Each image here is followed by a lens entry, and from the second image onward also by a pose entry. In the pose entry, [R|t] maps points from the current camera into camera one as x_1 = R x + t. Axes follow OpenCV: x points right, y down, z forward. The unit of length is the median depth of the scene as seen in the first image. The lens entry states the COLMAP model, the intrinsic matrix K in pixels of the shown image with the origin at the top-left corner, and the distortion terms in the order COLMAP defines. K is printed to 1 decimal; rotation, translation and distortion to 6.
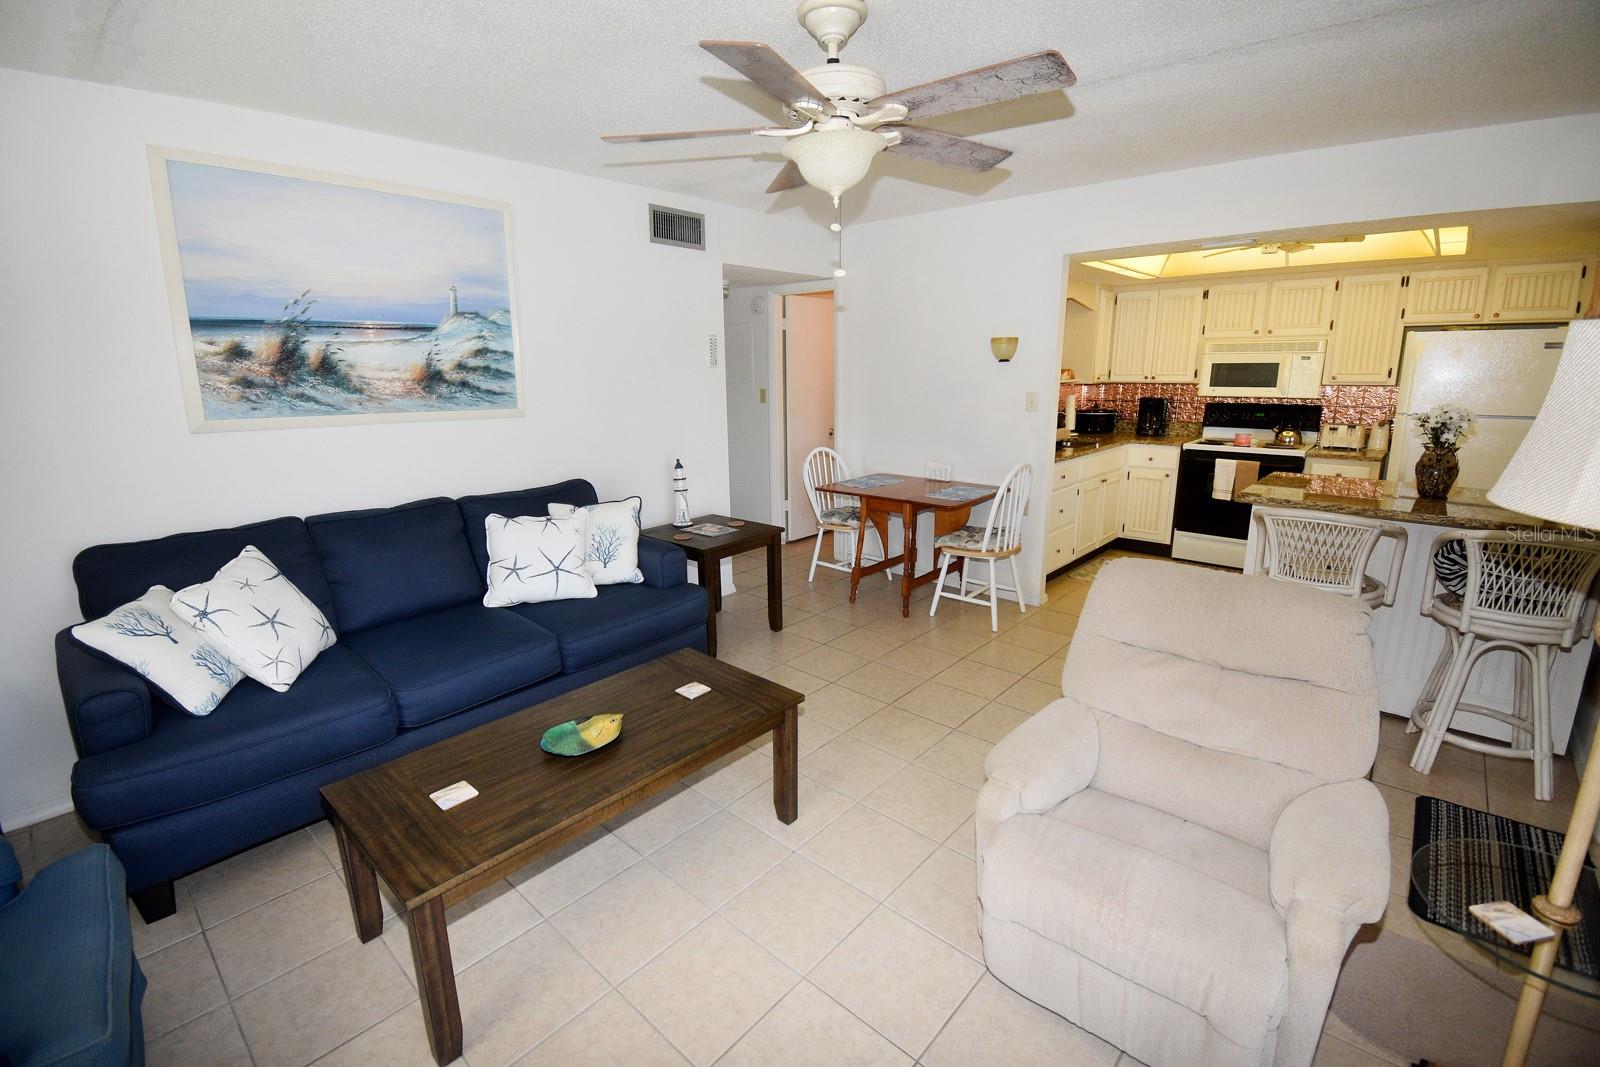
lens RADIAL K [[702.2, 0, 799.6], [0, 702.2, 522.9], [0, 0, 1]] dist [0.022575, -0.026685]
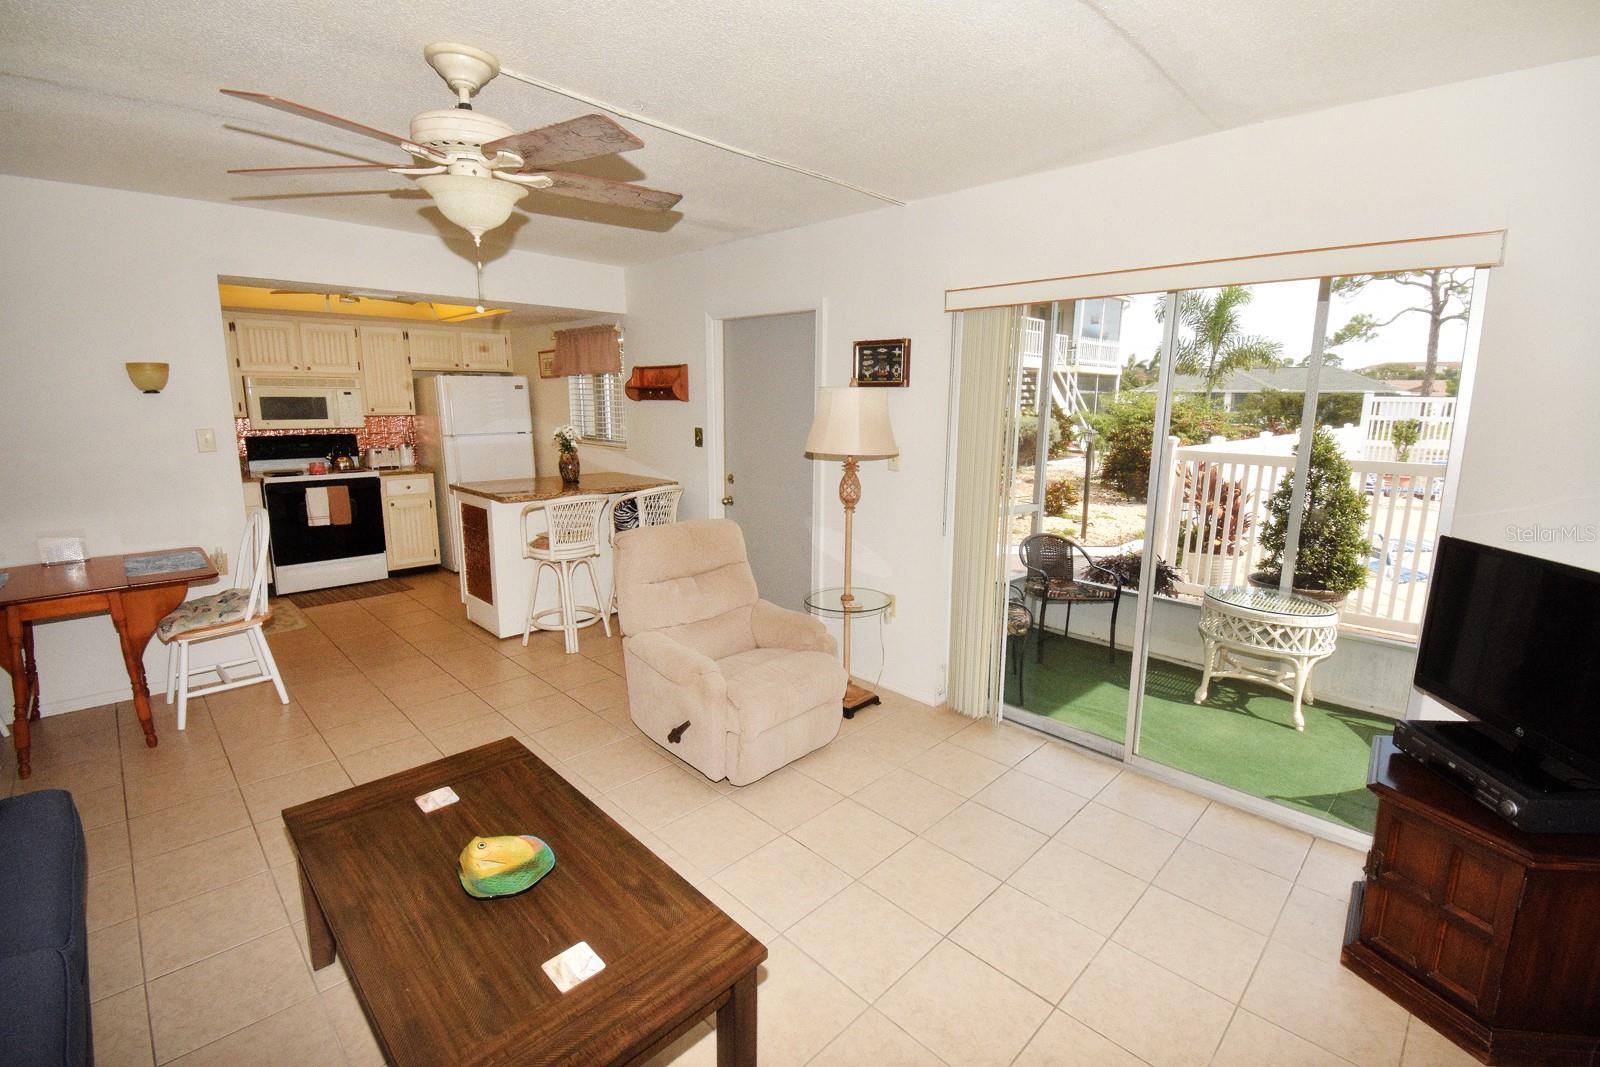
lens RADIAL K [[702.2, 0, 799.6], [0, 702.2, 522.9], [0, 0, 1]] dist [0.022575, -0.026685]
pose [[0.062447, -0.164917, 0.984329, -0.396040], [0.207838, 0.966780, 0.148792, -0.046268], [-0.976168, 0.195290, 0.094649, 0.209352]]
